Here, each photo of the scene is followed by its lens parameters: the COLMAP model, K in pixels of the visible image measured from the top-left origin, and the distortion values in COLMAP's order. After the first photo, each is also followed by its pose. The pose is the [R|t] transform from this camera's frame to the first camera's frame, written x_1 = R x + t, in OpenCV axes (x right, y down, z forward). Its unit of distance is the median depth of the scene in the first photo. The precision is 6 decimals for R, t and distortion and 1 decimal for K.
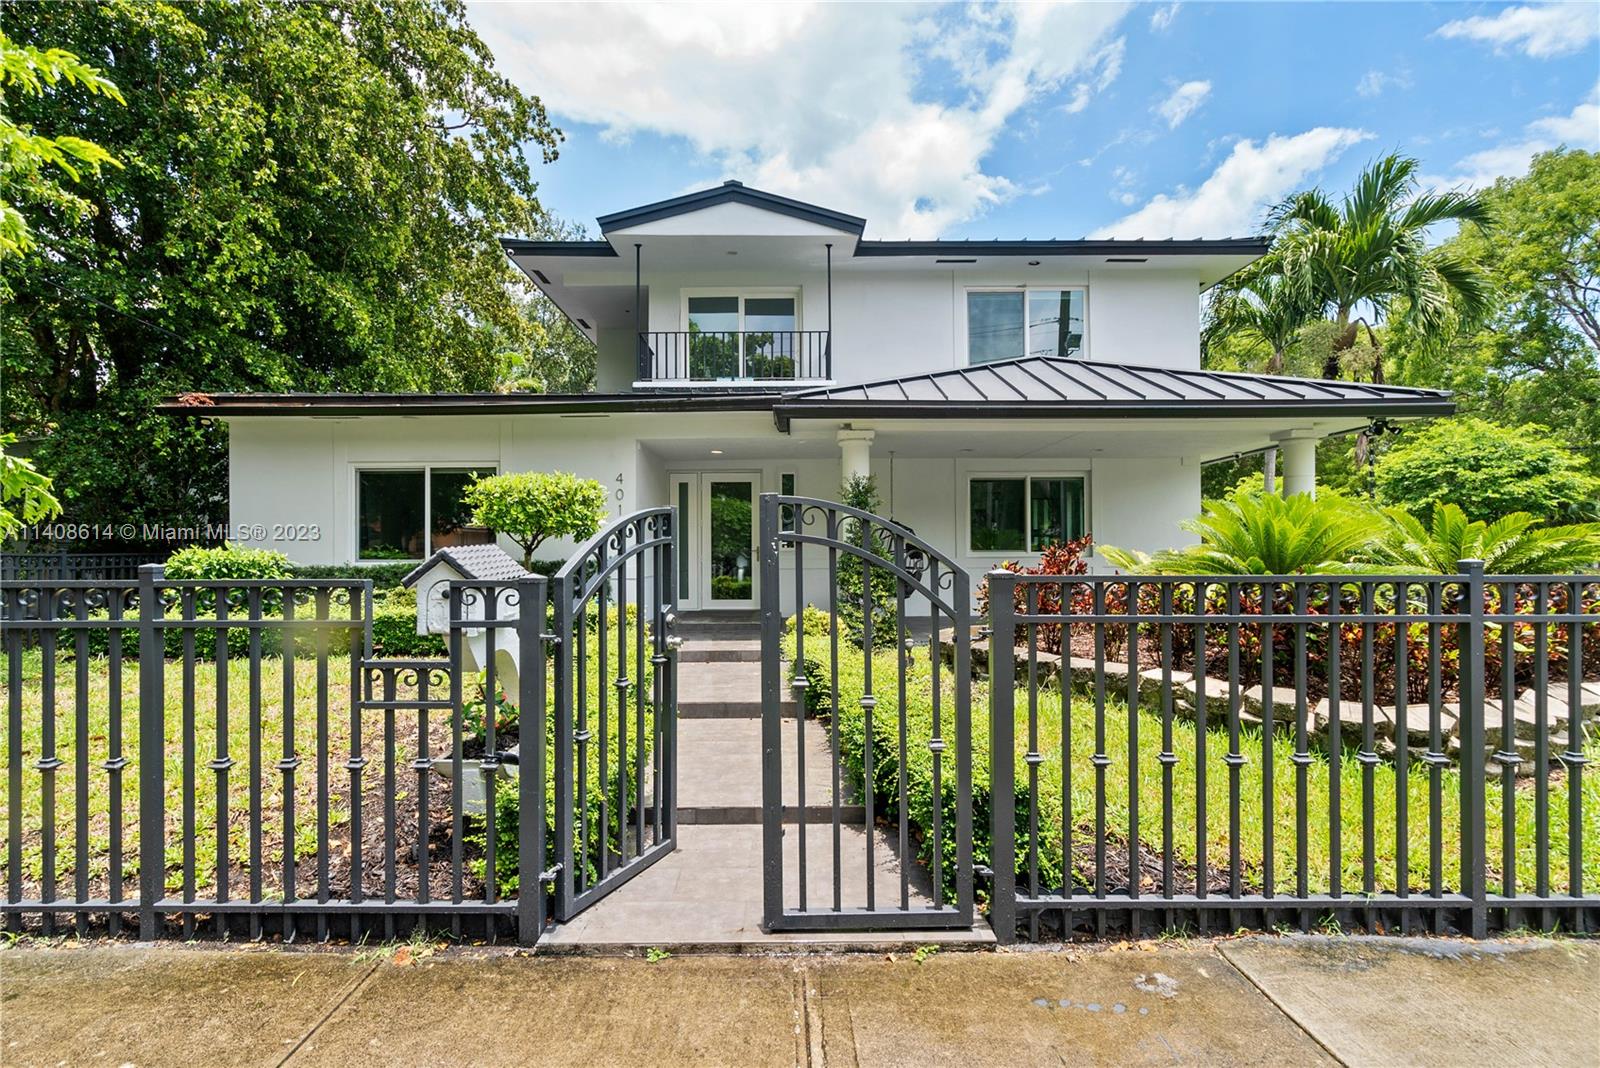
lens RADIAL K [[751.8, 0, 774.2], [0, 751.8, 552.9], [0, 0, 1]] dist [0.001769, 0.000473]
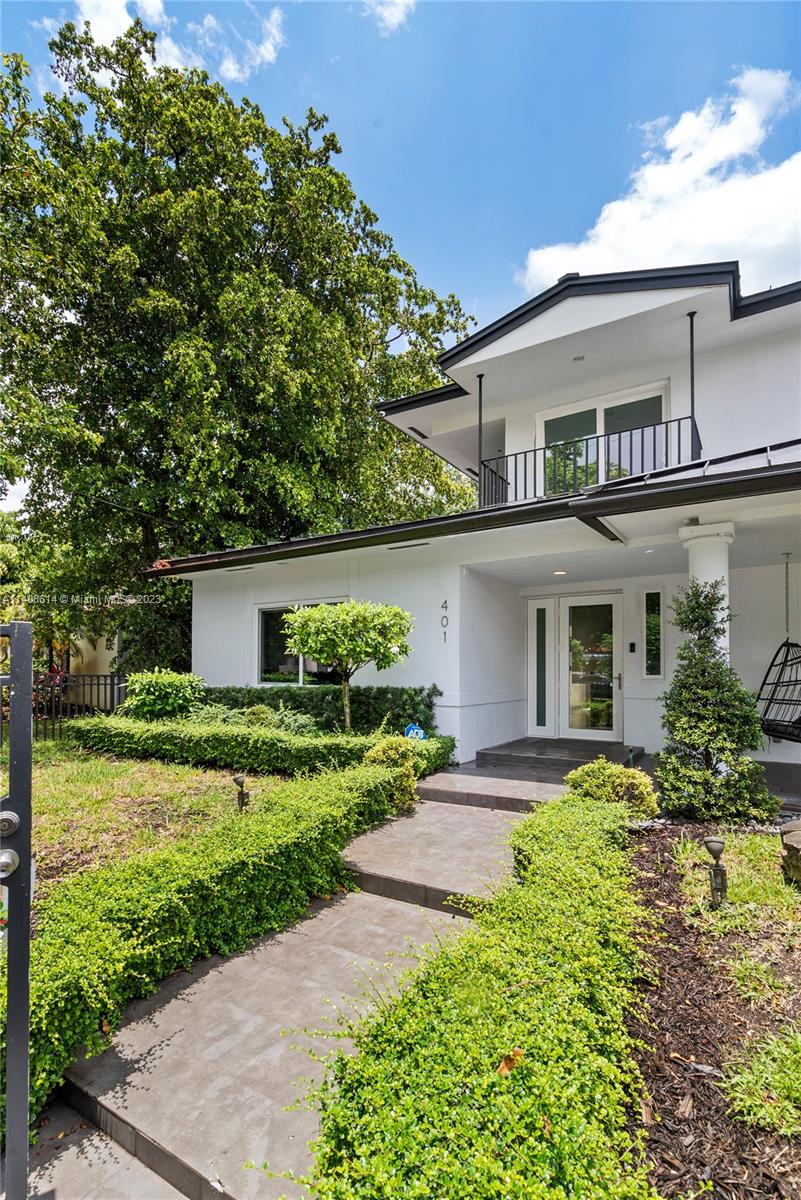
lens RADIAL K [[563.9, 0, 400.3], [0, 563.9, 661.4], [0, 0, 1]] dist [0.001769, 0.000473]
pose [[0.849882, -0.001376, -0.526972, 0.131525], [-0.008637, 0.999826, -0.016539, -0.010791], [0.526903, 0.018608, 0.849722, 0.314443]]
